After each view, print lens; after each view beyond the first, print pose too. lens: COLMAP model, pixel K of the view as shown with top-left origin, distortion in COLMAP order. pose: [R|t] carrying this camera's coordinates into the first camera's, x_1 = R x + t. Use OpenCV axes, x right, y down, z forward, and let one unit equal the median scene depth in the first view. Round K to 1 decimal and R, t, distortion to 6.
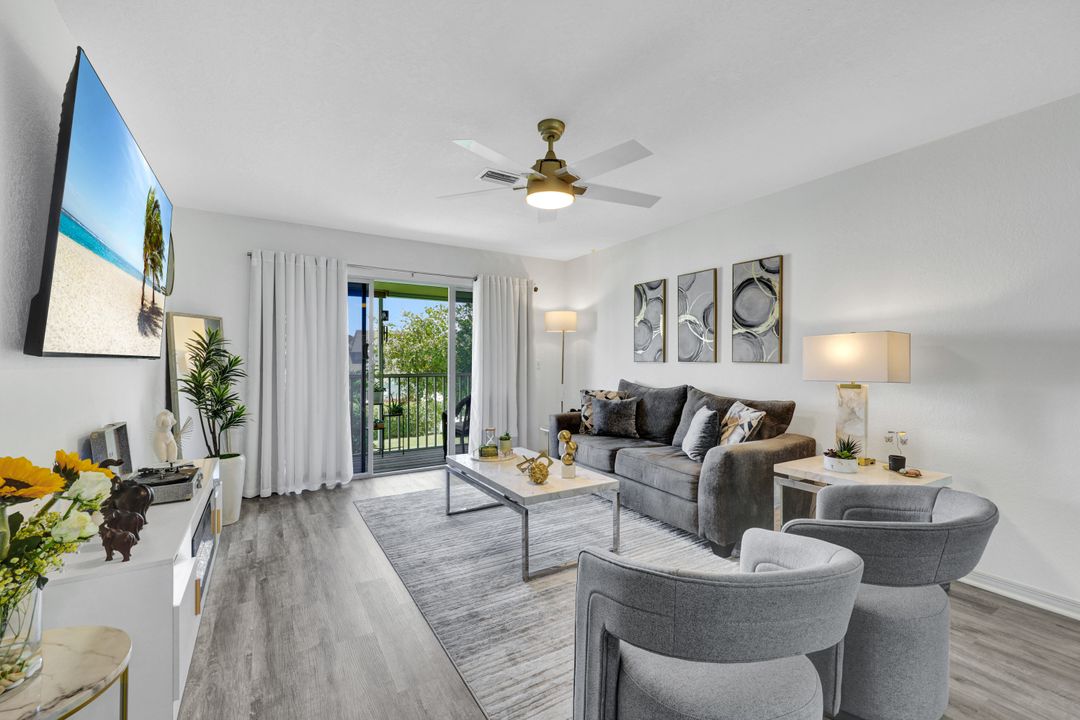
lens RADIAL K [[438.1, 0, 530.6], [0, 438.1, 365.0], [0, 0, 1]] dist [-0.007334, -0.000484]
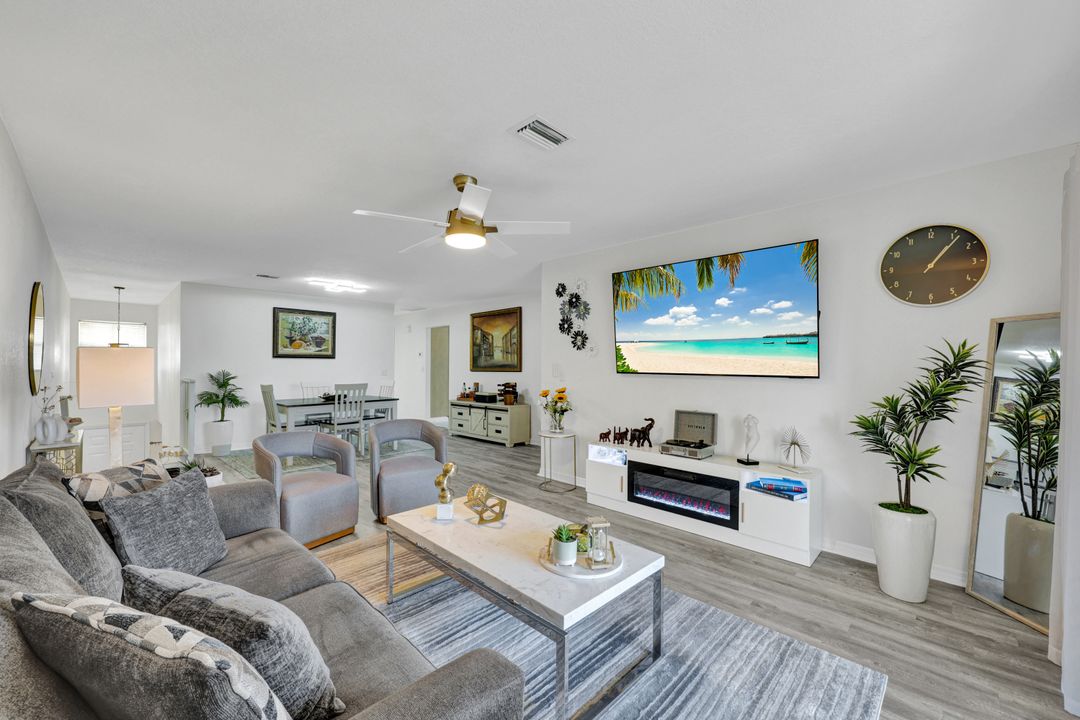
lens RADIAL K [[438.1, 0, 539.3], [0, 438.1, 352.8], [0, 0, 1]] dist [-0.007334, -0.000484]
pose [[-0.961700, -0.014513, -0.273718, 0.104193], [-0.011062, 0.999839, -0.014147, -0.039290], [0.273879, -0.010577, -0.961706, 1.252882]]
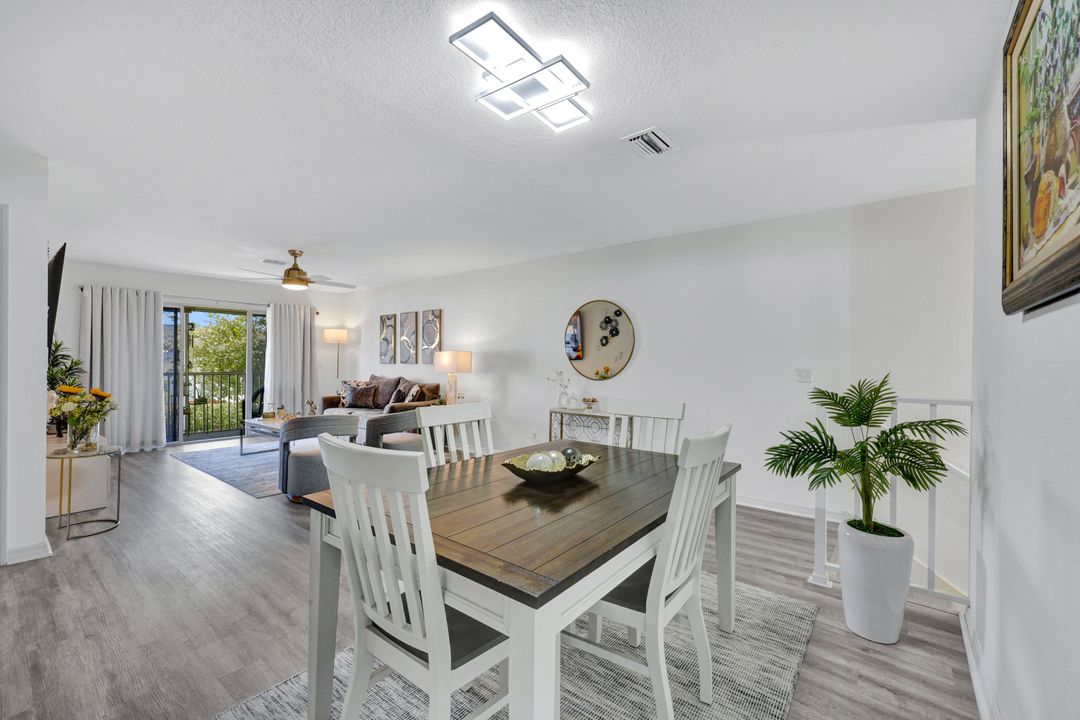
lens RADIAL K [[454.9, 0, 544.7], [0, 454.9, 362.2], [0, 0, 1]] dist [-0.004924, -0.000591]
pose [[0.934118, 0.002508, 0.356956, 0.225113], [0.000341, 0.999969, -0.007919, 0.001995], [-0.356965, 0.007519, 0.934088, -0.849610]]
